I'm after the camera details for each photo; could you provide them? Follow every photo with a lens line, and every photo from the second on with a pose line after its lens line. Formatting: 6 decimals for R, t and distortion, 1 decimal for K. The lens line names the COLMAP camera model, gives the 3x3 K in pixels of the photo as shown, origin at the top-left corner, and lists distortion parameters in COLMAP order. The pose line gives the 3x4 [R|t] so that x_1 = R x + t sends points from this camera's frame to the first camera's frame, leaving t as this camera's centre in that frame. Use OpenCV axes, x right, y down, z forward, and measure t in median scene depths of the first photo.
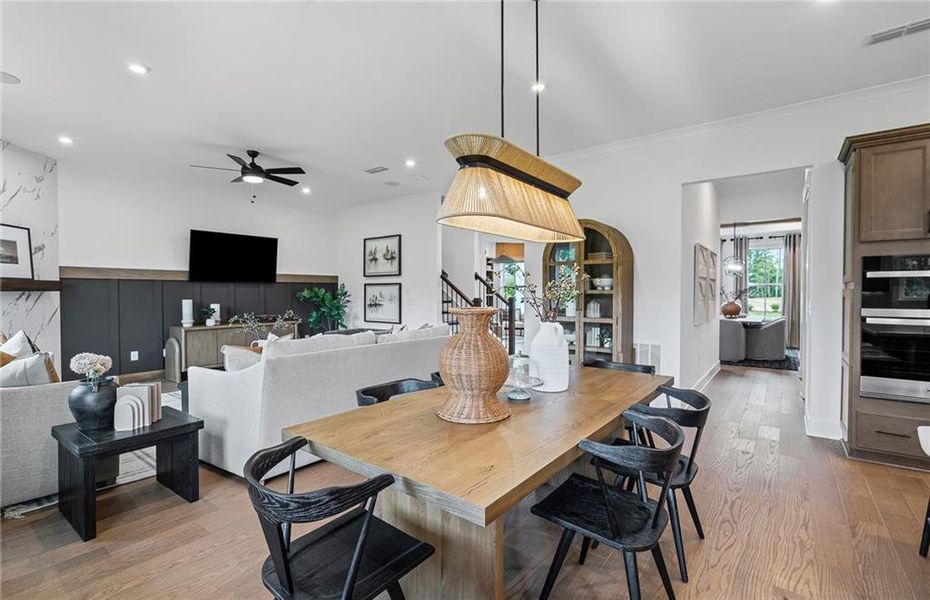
lens RADIAL K [[422.0, 0, 465.0], [0, 422.0, 300.0], [0, 0, 1]] dist [-0.002058, -0.000503]
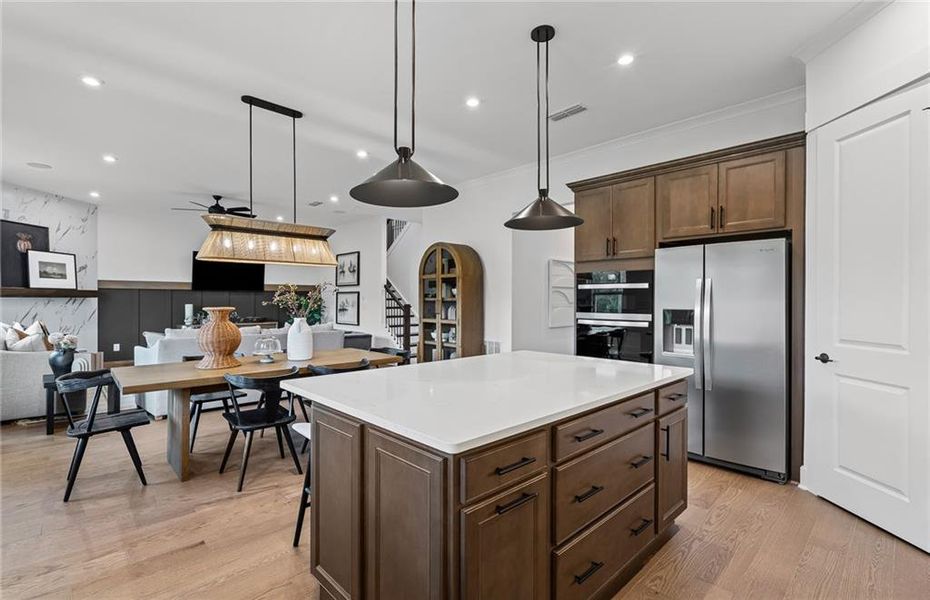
lens RADIAL K [[429.6, 0, 465.0], [0, 429.6, 300.0], [0, 0, 1]] dist [-0.002159, 0.000119]
pose [[0.988199, 0.003749, -0.153130, 0.468055], [-0.006445, 0.999833, -0.017109, 0.003608], [0.153040, 0.017894, 0.988058, -0.228691]]
